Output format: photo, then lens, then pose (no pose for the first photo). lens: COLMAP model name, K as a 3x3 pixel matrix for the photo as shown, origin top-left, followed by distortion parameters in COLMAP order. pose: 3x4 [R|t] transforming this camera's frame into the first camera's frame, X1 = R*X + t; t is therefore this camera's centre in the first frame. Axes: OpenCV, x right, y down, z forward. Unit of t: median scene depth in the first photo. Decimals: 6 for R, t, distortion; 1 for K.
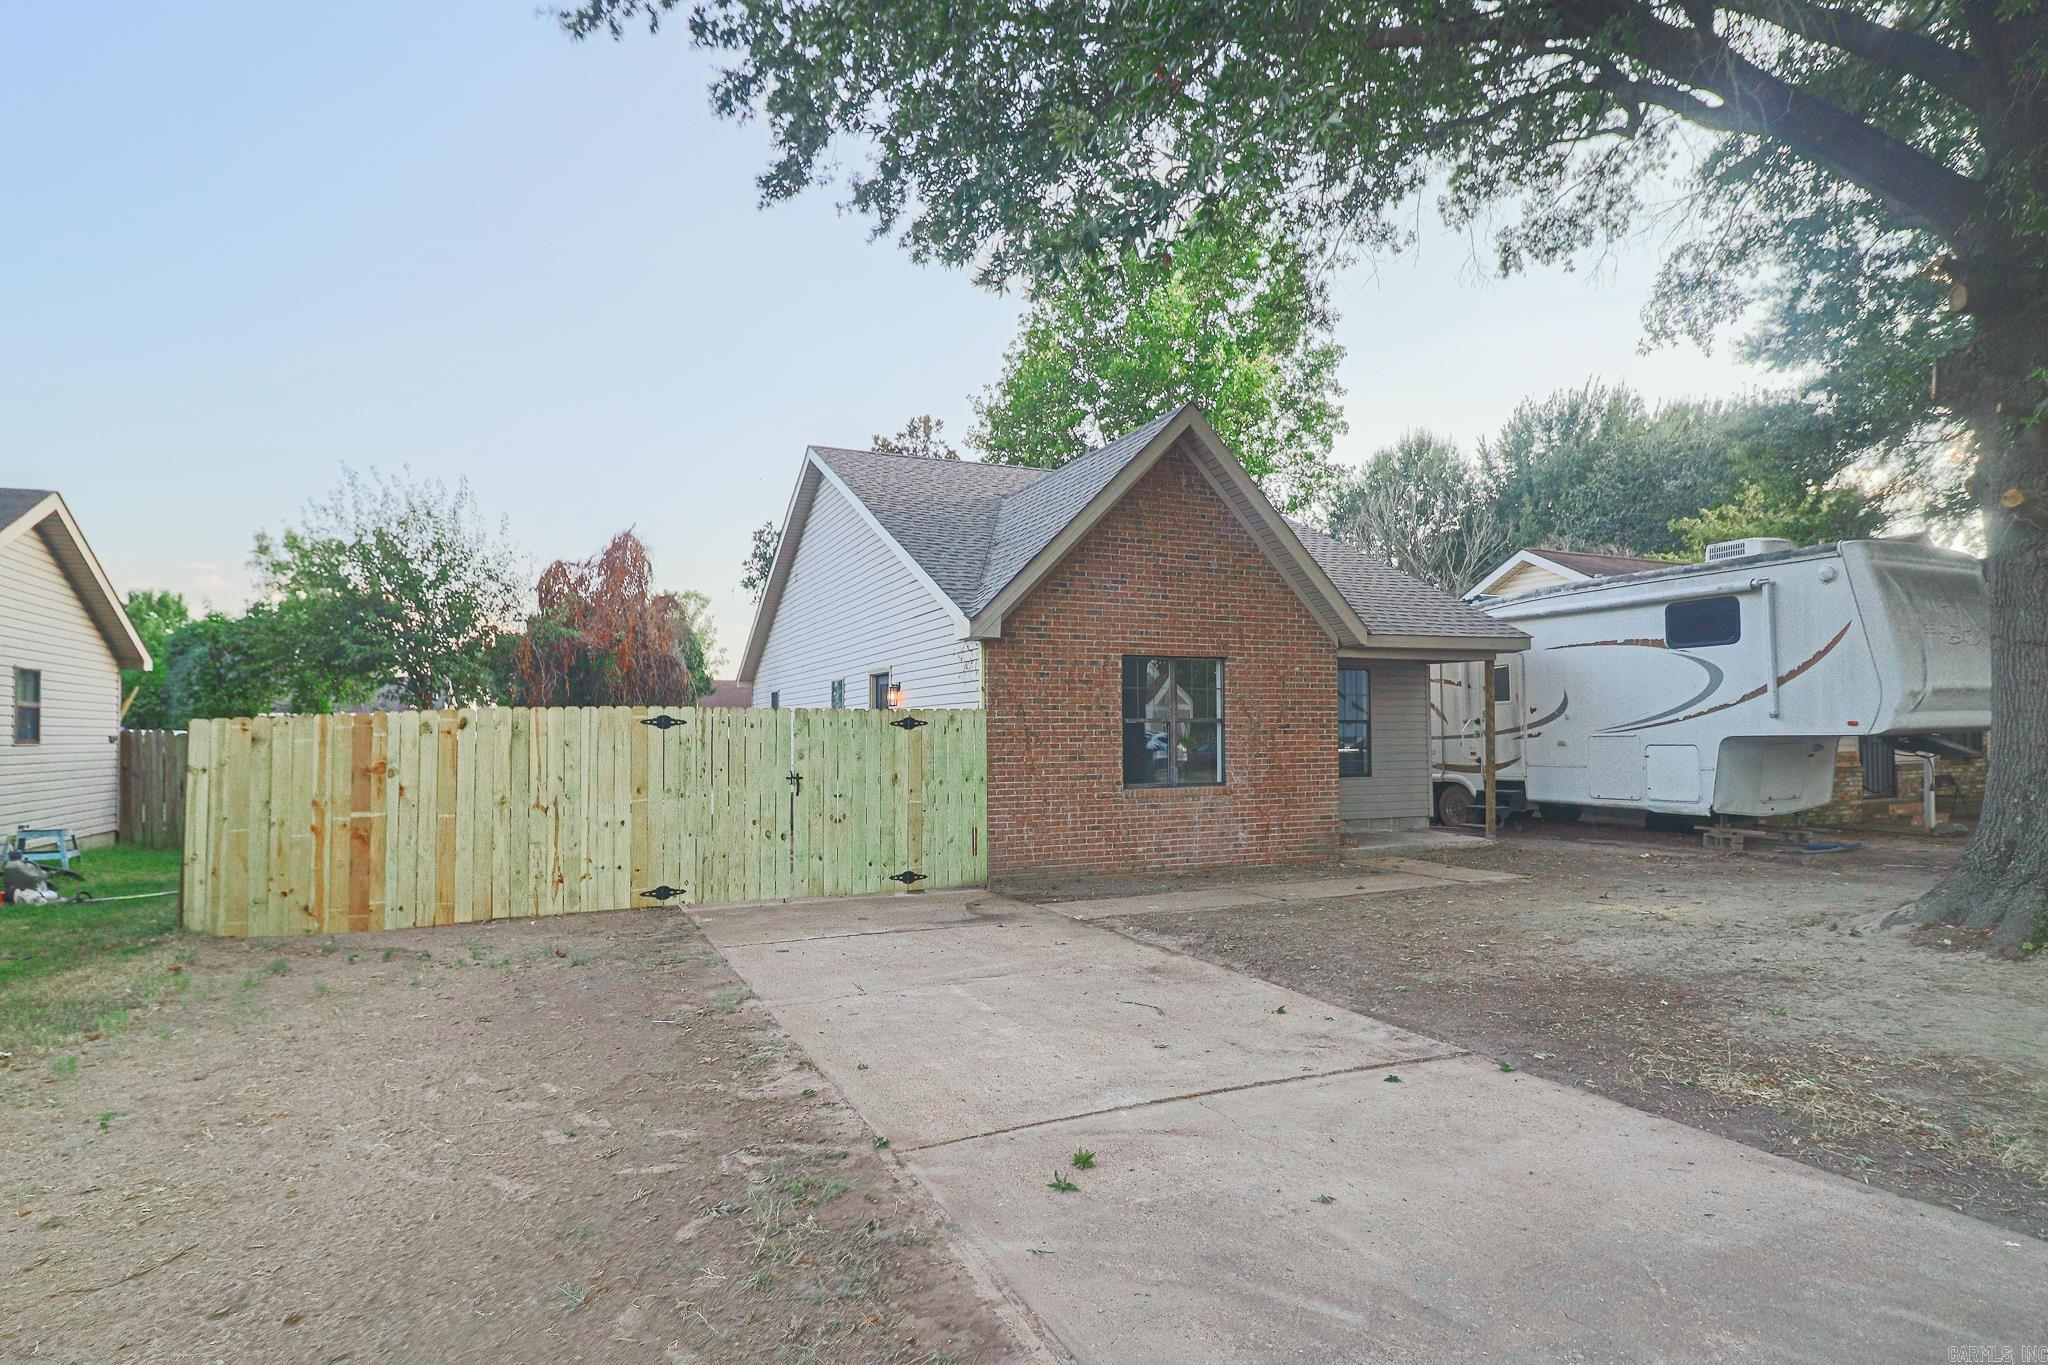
lens RADIAL K [[1072.9, 0, 1052.7], [0, 1072.9, 702.4], [0, 0, 1]] dist [-0.004945, -0.002752]
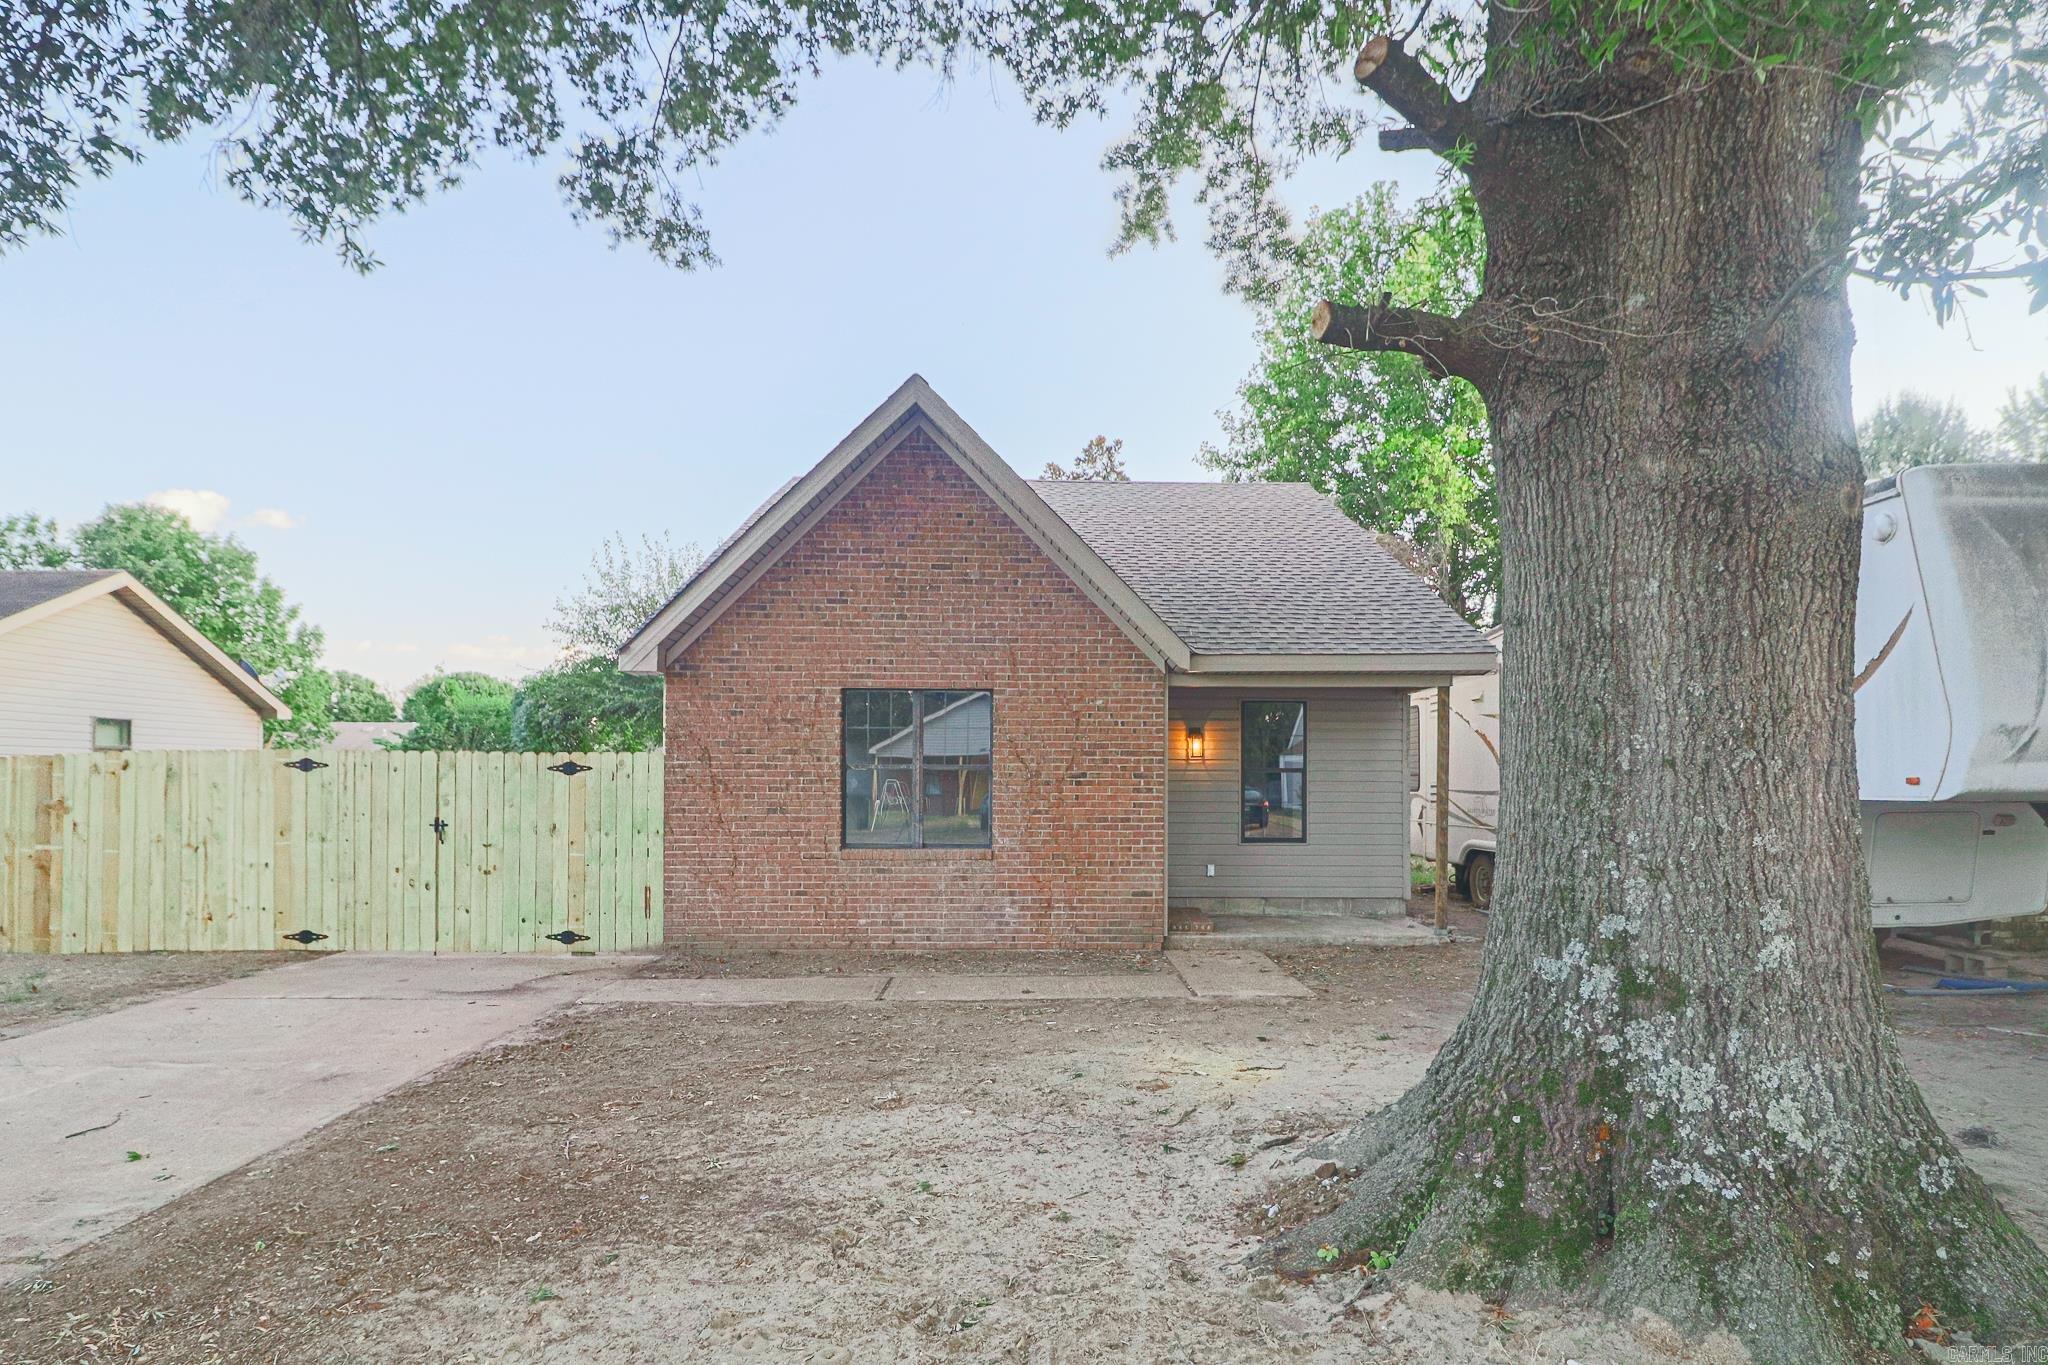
lens RADIAL K [[1091.9, 0, 1114.4], [0, 1091.9, 762.1], [0, 0, 1]] dist [0.001731, -0.015162]
pose [[0.925248, 0.005886, -0.379317, 0.583647], [-0.000145, 0.999885, 0.015162, 0.000220], [0.379362, -0.013974, 0.925143, 0.291469]]
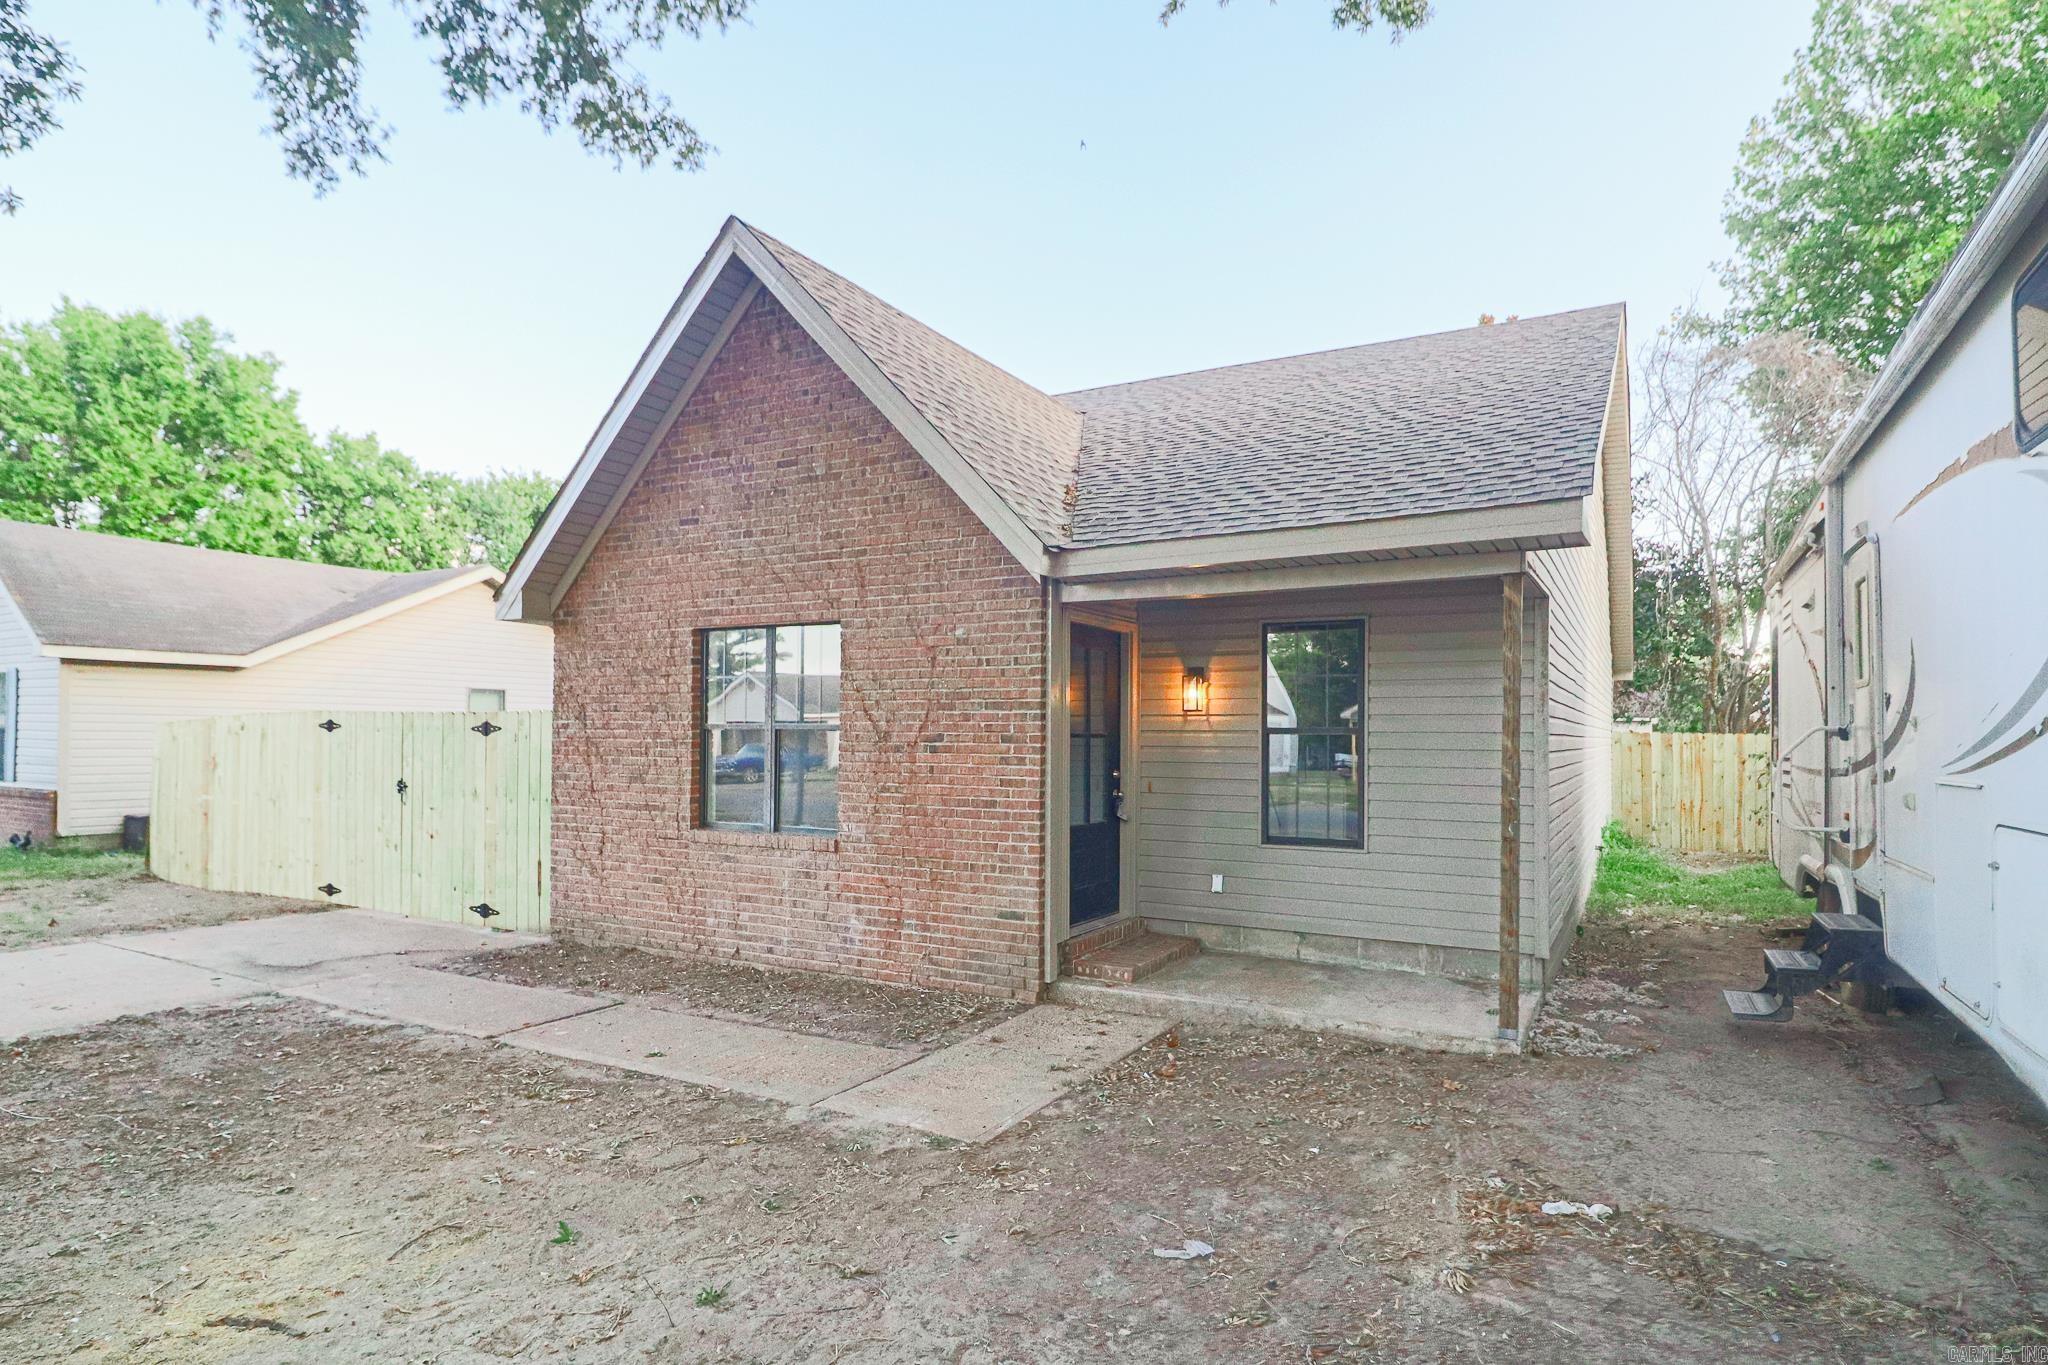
lens RADIAL K [[1097.8, 0, 1092.9], [0, 1097.8, 722.0], [0, 0, 1]] dist [-0.004357, -0.001067]
pose [[0.606399, 0.001700, -0.795159, 0.763817], [0.010497, 0.999893, 0.010142, 0.009585], [0.795091, -0.014497, 0.606316, 0.778303]]
